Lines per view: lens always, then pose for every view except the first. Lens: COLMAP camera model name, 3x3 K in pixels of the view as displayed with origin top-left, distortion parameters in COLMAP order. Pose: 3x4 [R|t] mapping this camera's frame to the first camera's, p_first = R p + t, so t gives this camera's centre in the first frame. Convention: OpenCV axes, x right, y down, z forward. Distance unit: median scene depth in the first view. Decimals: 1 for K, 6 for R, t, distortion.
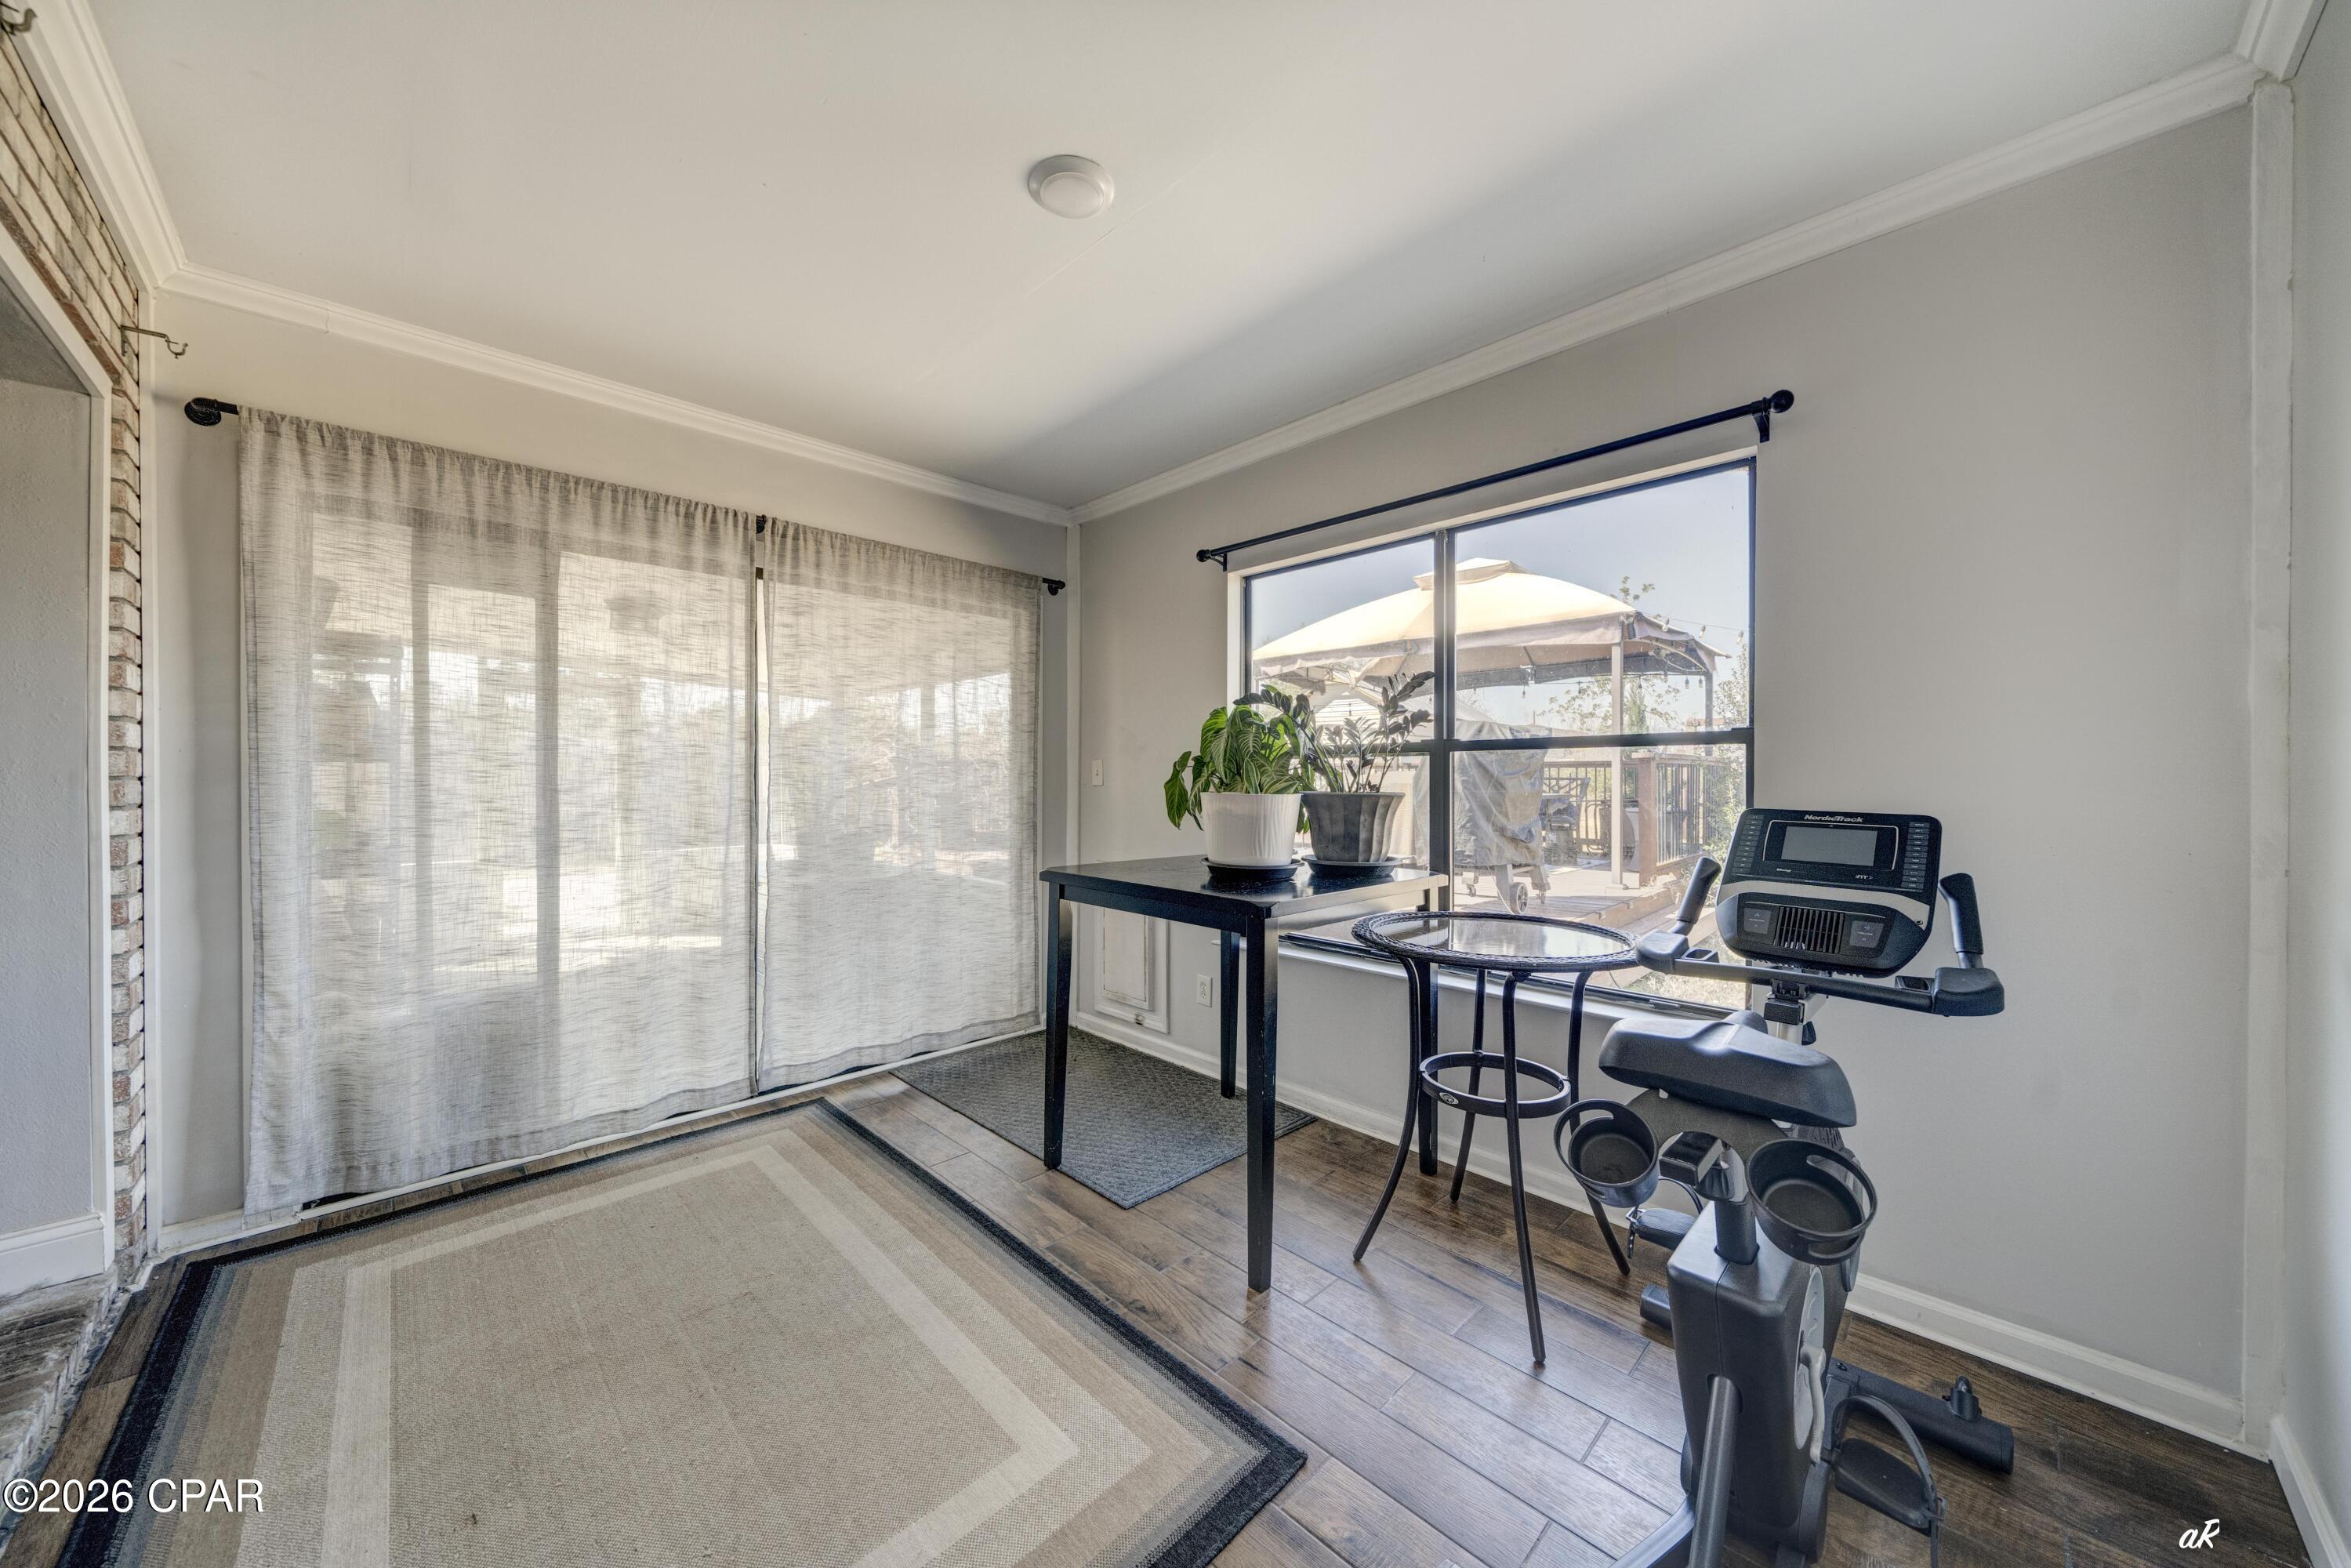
lens RADIAL K [[842.8, 0, 1170.9], [0, 842.8, 780.6], [0, 0, 1]] dist [-0.003578, -0.000194]
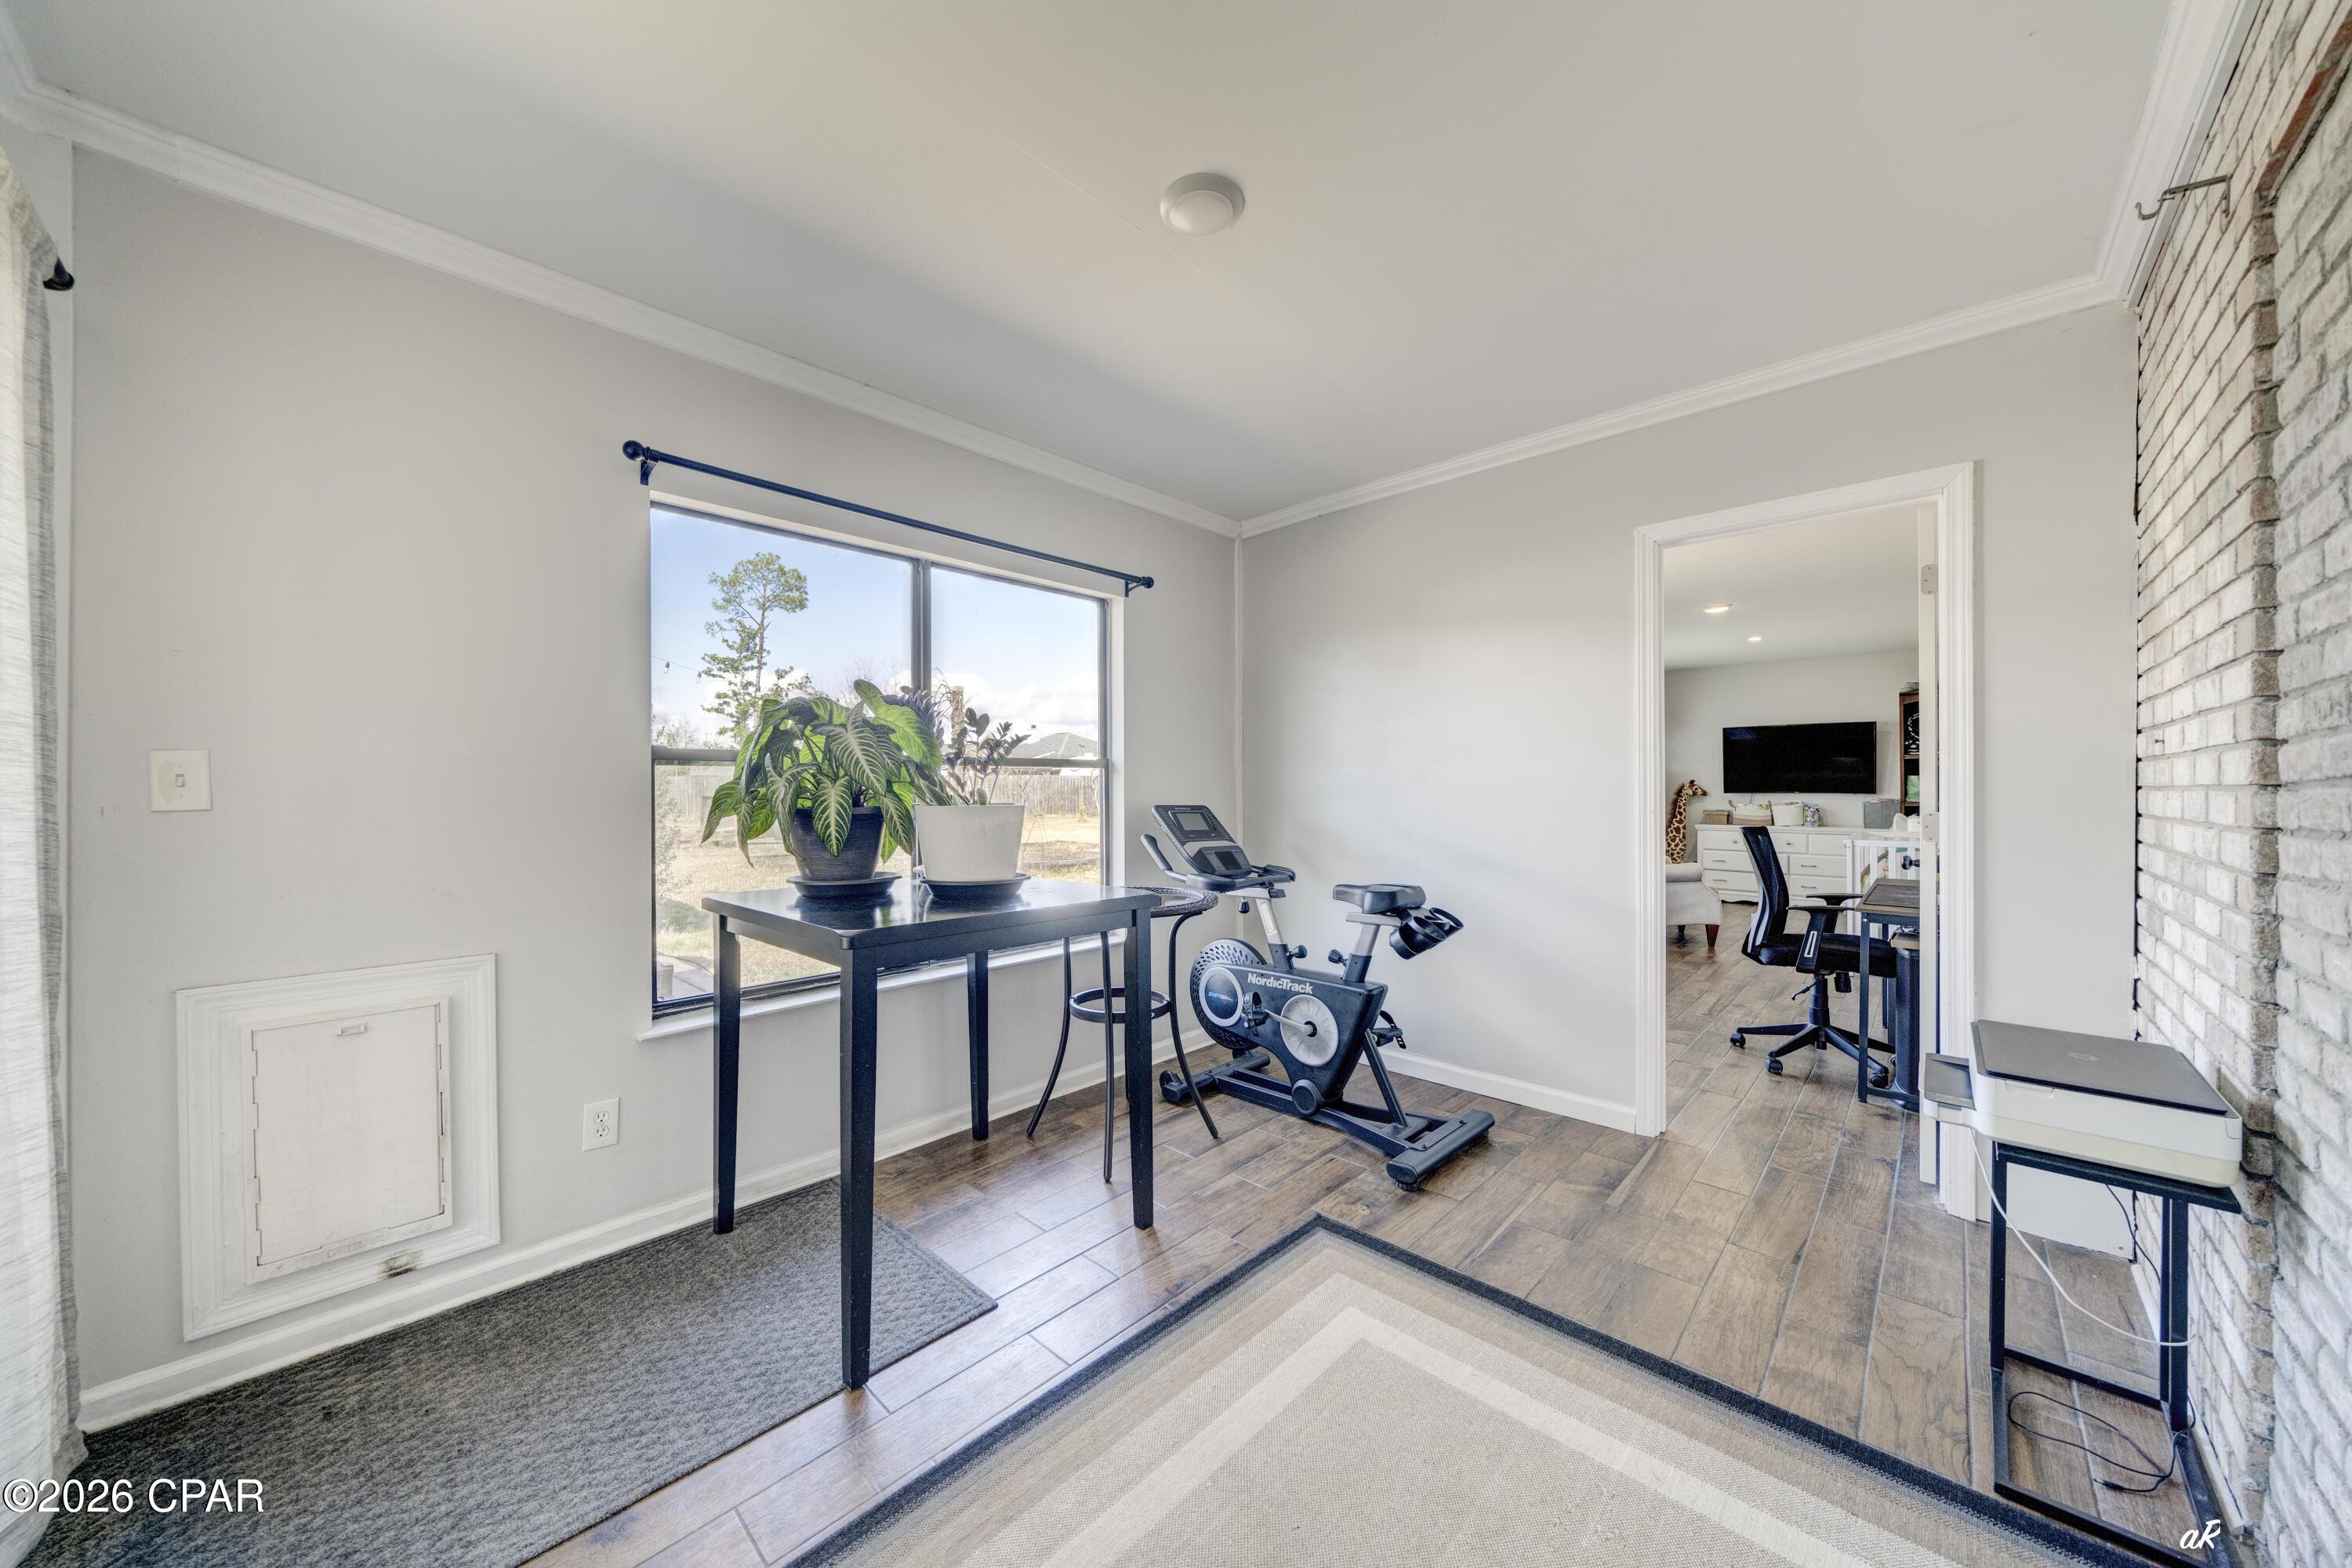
lens RADIAL K [[843.2, 0, 1160.0], [0, 843.2, 790.9], [0, 0, 1]] dist [-0.003578, -0.000194]
pose [[-0.071362, -0.009026, 0.997410, -0.946885], [0.001689, 0.999957, 0.009169, -0.013428], [-0.997449, 0.002339, -0.071344, 0.944693]]
